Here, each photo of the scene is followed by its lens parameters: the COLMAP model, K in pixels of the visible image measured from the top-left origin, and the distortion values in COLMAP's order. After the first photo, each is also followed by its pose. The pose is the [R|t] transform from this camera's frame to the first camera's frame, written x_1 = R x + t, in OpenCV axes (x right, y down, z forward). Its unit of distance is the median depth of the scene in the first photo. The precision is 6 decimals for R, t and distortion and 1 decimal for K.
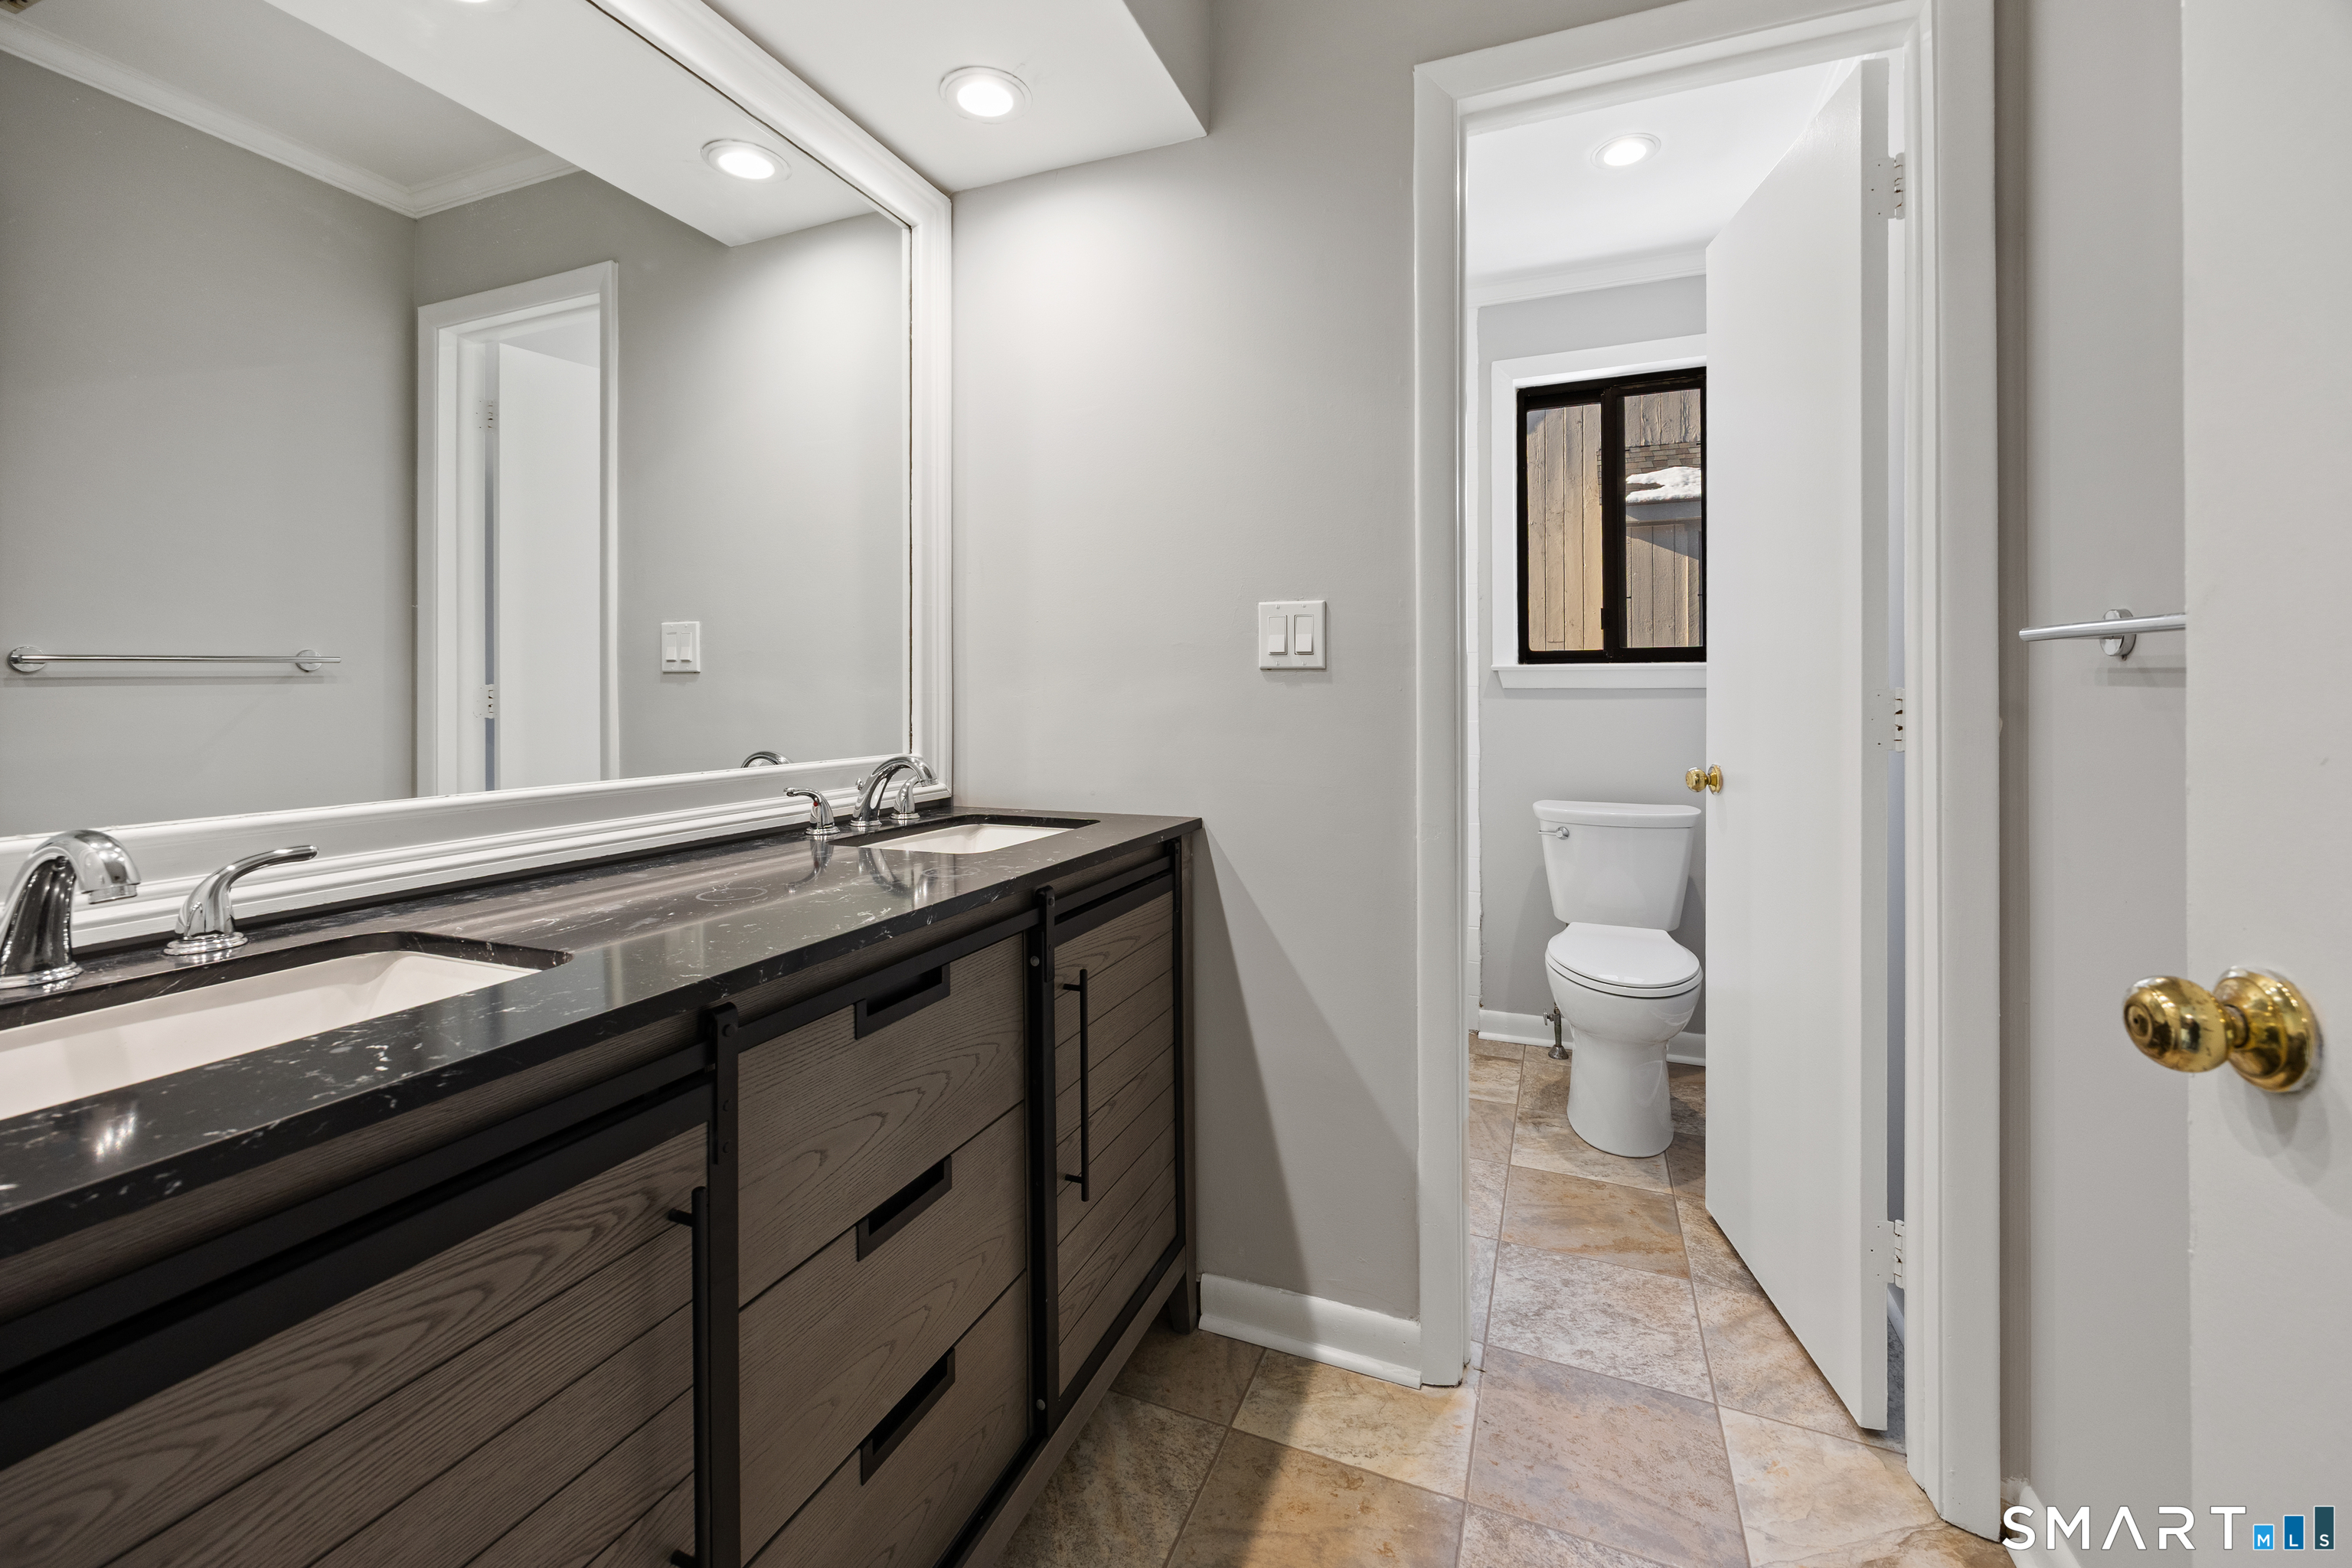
lens RADIAL K [[940.9, 0, 1200.8], [0, 940.9, 697.2], [0, 0, 1]] dist [-0.008920, -0.000259]
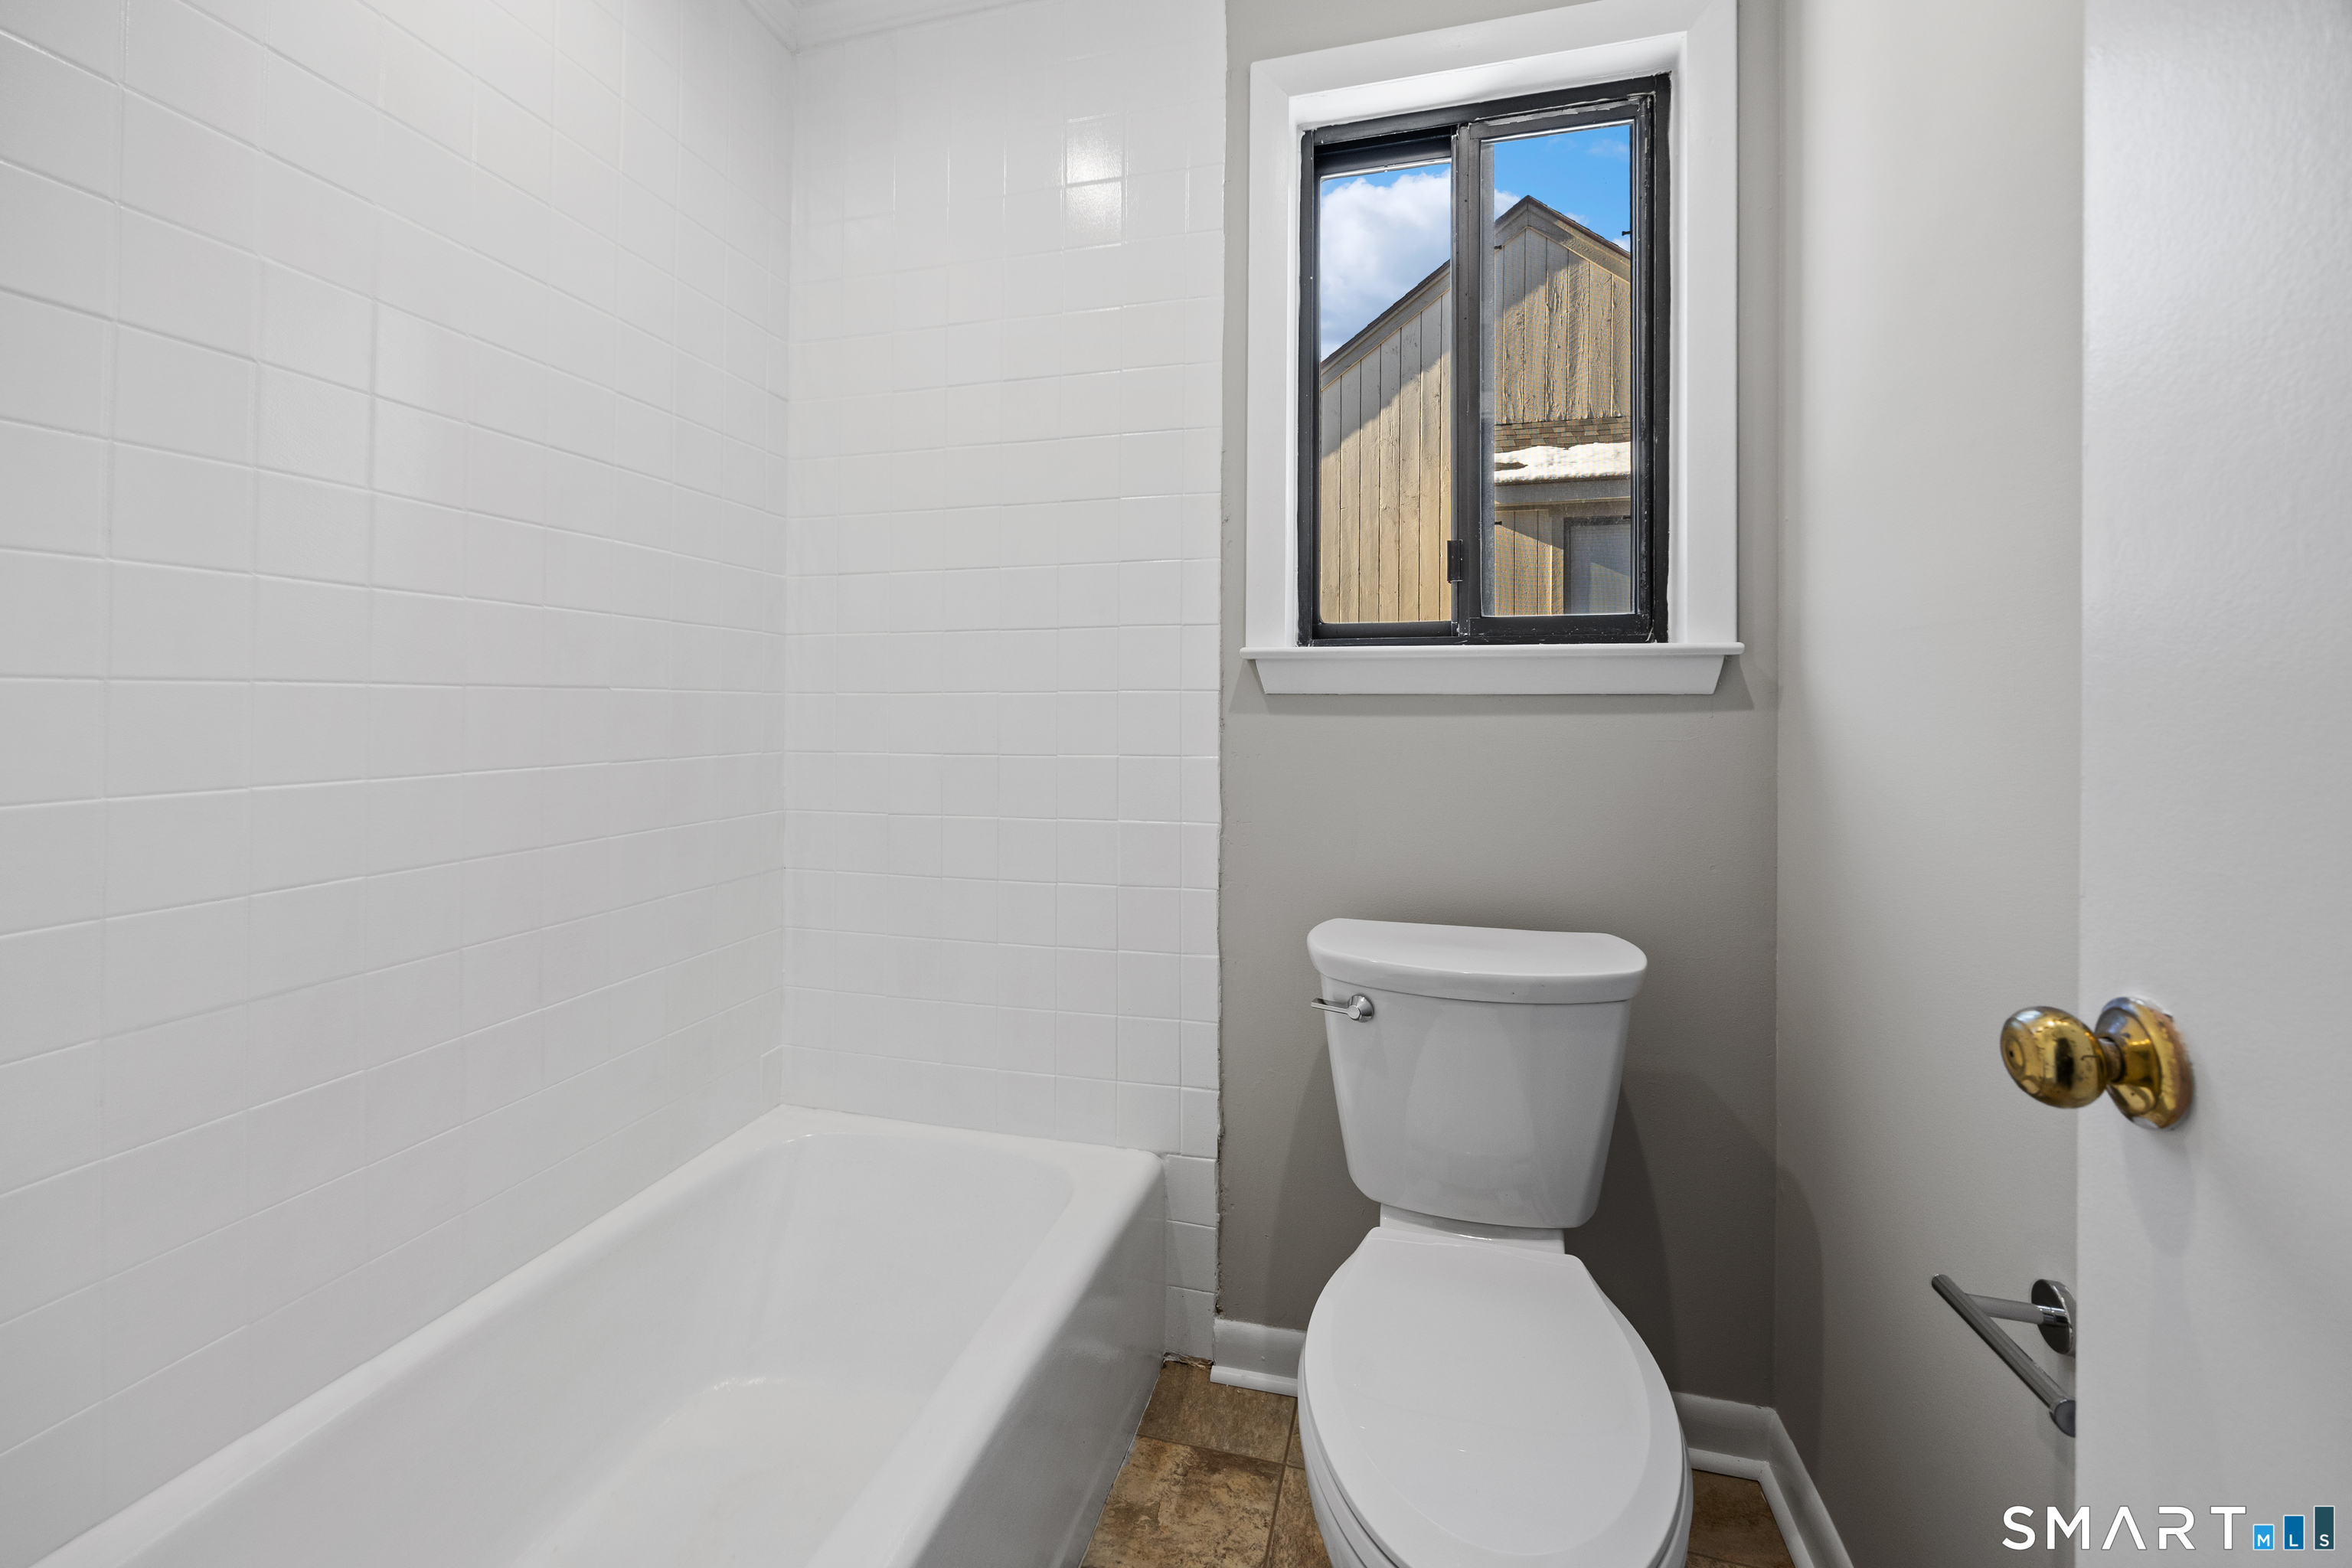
lens RADIAL K [[941.4, 0, 1171.1], [0, 941.4, 714.0], [0, 0, 1]] dist [0.000309, 0.000206]
pose [[0.994544, -0.001946, 0.104304, 0.192364], [0.000412, 0.999891, 0.014726, -0.004995], [-0.104321, -0.014602, 0.994436, 0.434497]]
